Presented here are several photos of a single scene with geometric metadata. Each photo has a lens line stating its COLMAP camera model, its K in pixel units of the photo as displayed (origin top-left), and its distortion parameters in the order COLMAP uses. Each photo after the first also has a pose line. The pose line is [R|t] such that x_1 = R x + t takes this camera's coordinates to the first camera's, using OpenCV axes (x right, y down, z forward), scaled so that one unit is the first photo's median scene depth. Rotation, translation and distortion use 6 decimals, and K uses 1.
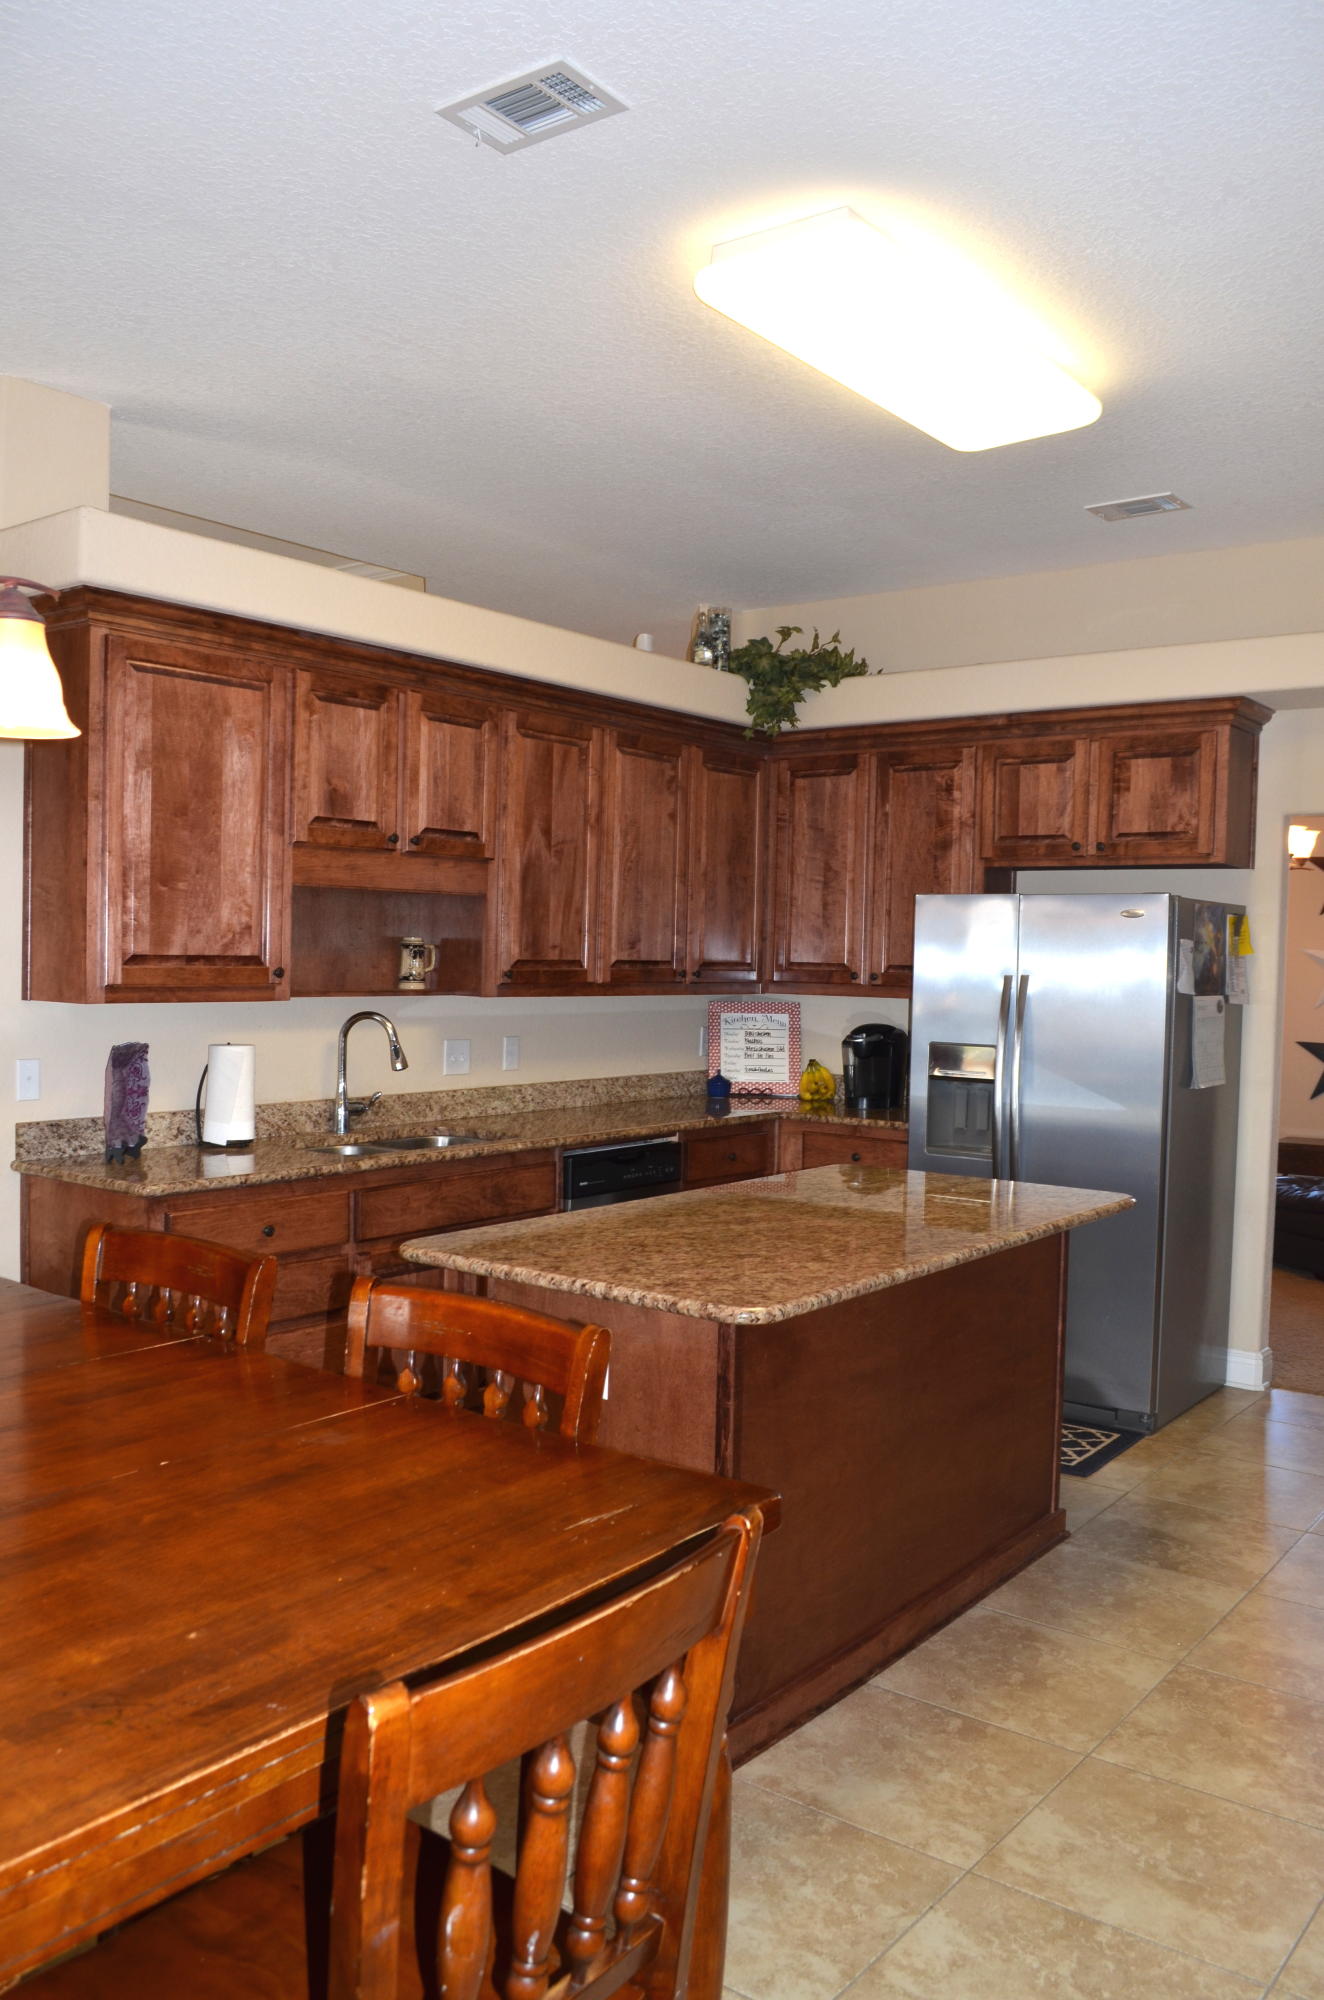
lens RADIAL K [[1590.4, 0, 662.0], [0, 1590.4, 1026.2], [0, 0, 1]] dist [-0.082624, 0.015754]
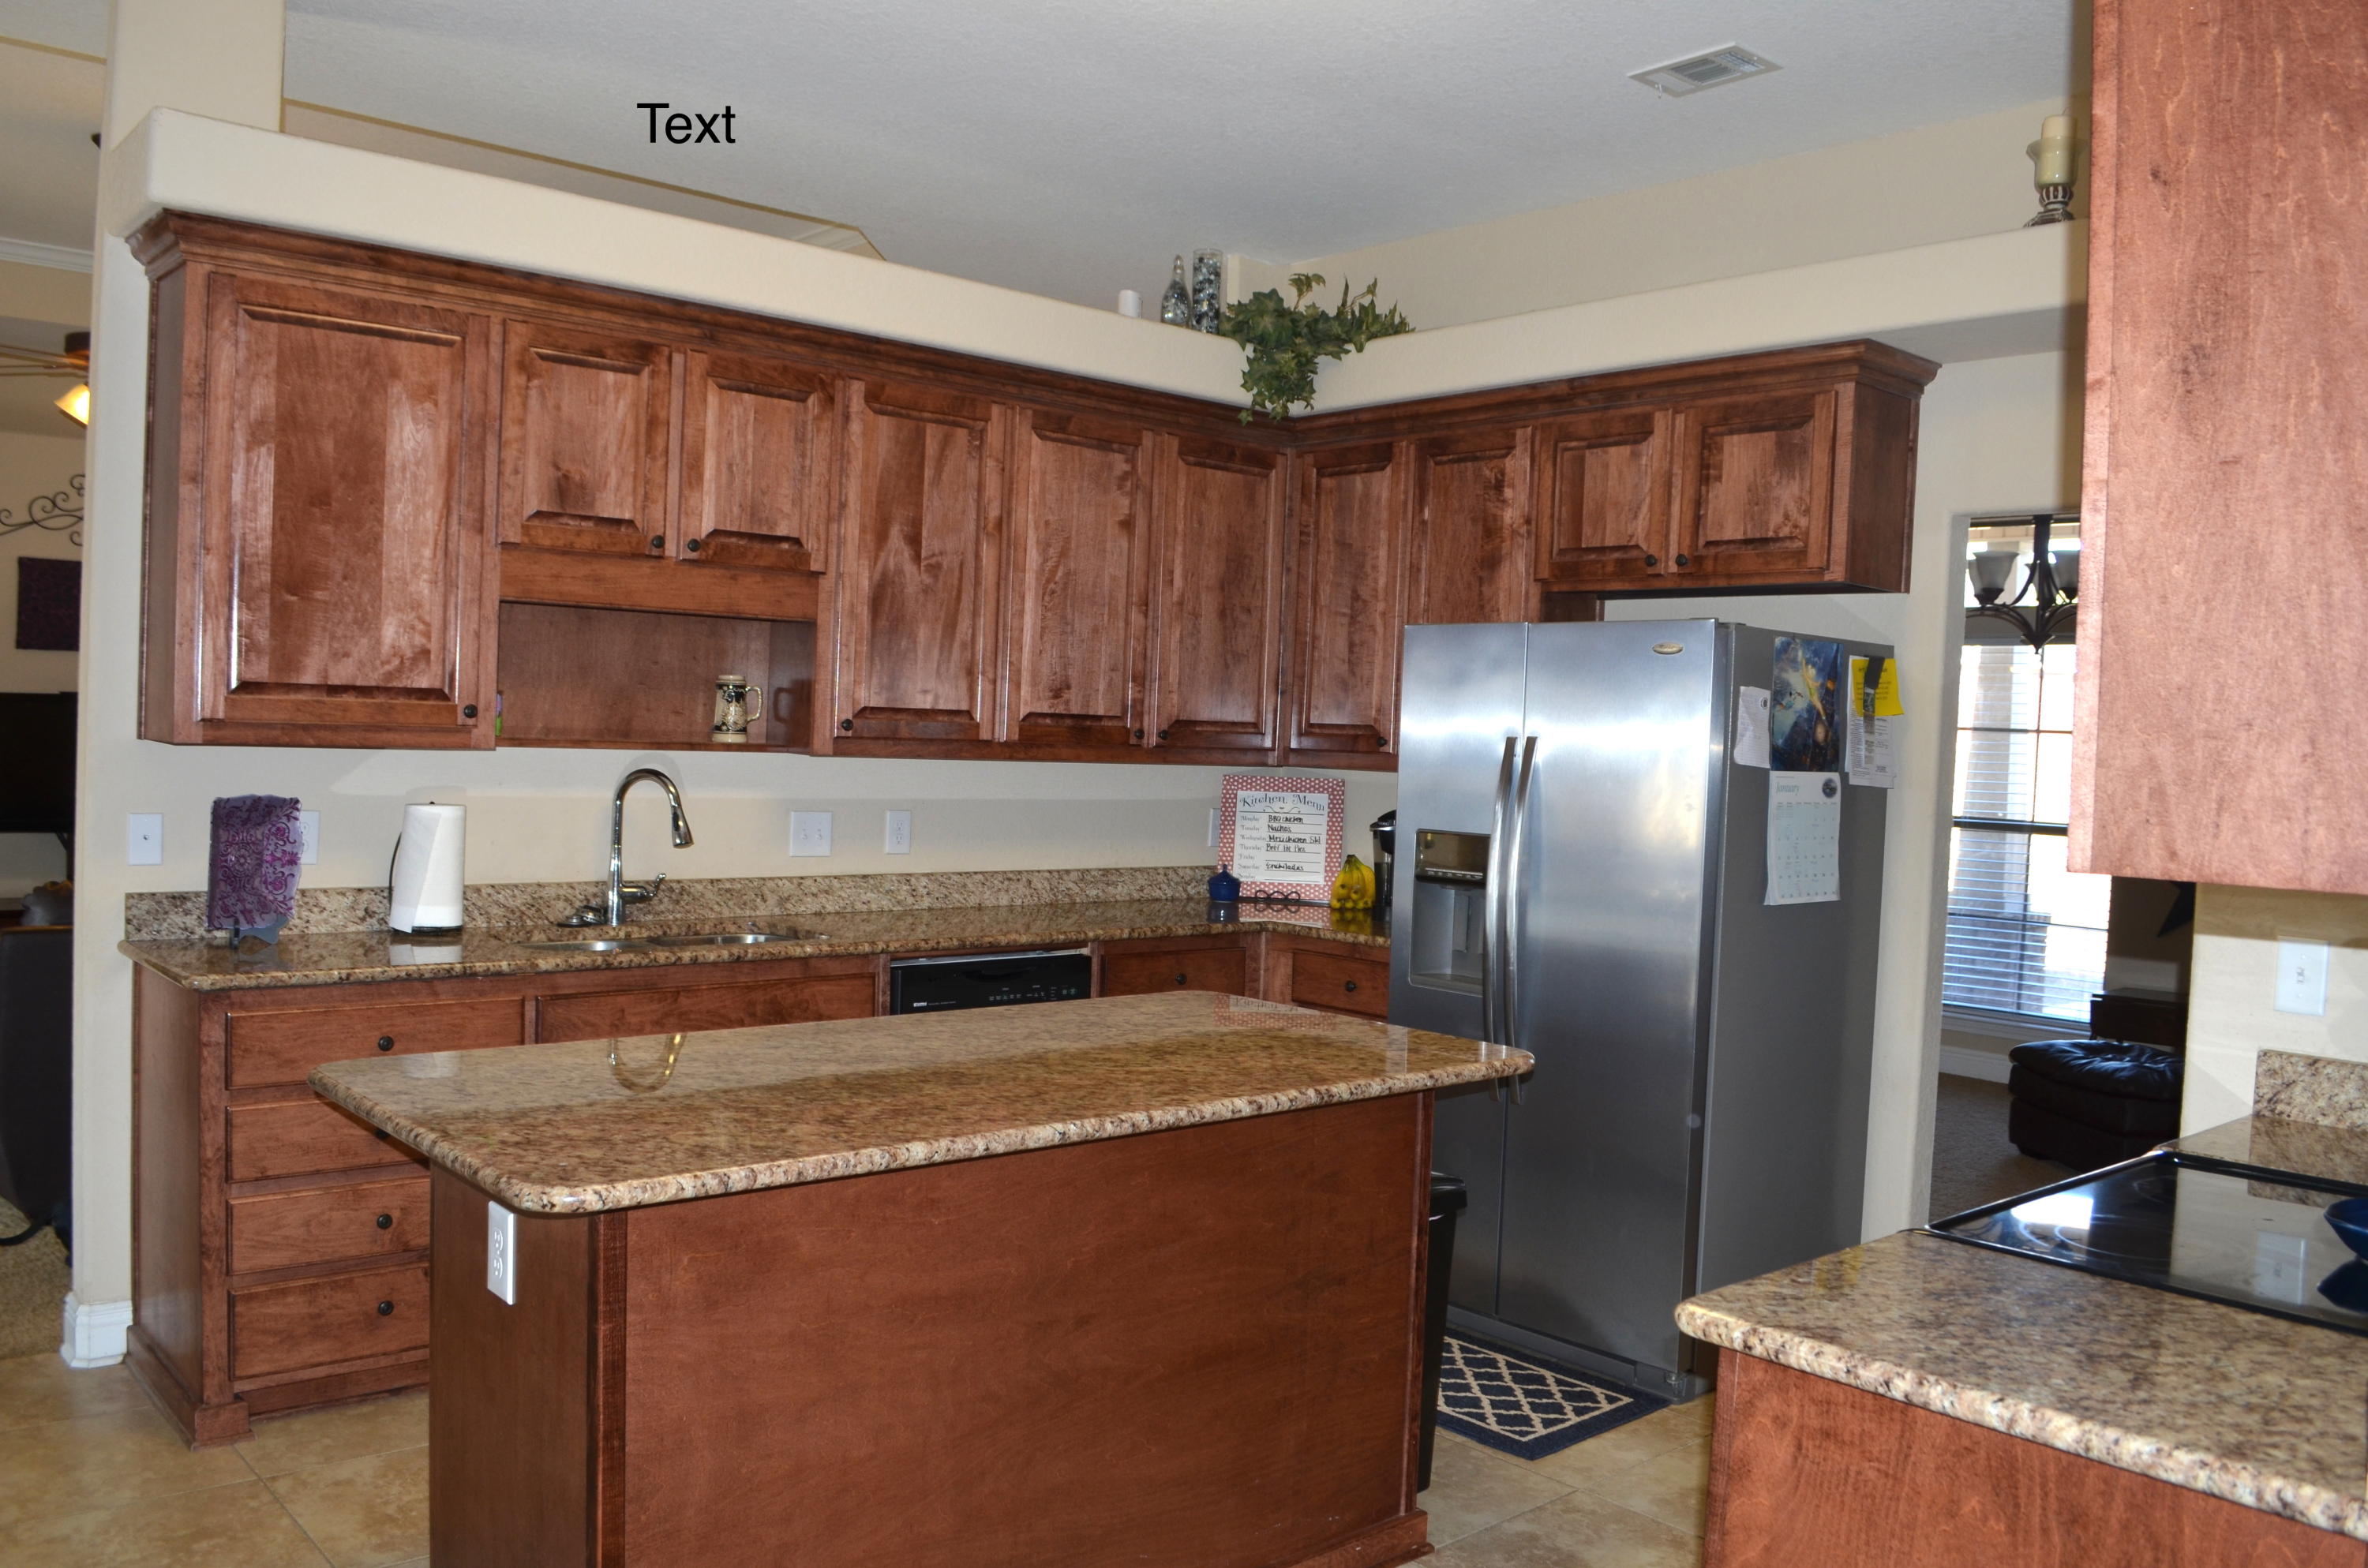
lens RADIAL K [[1882.8, 0, 1190.4], [0, 1882.8, 805.5], [0, 0, 1]] dist [-0.082624, 0.015754]
pose [[0.983194, 0.023158, -0.181088, 0.225483], [-0.025238, 0.999639, -0.009189, 0.009780], [0.180809, 0.013605, 0.983424, 0.143881]]
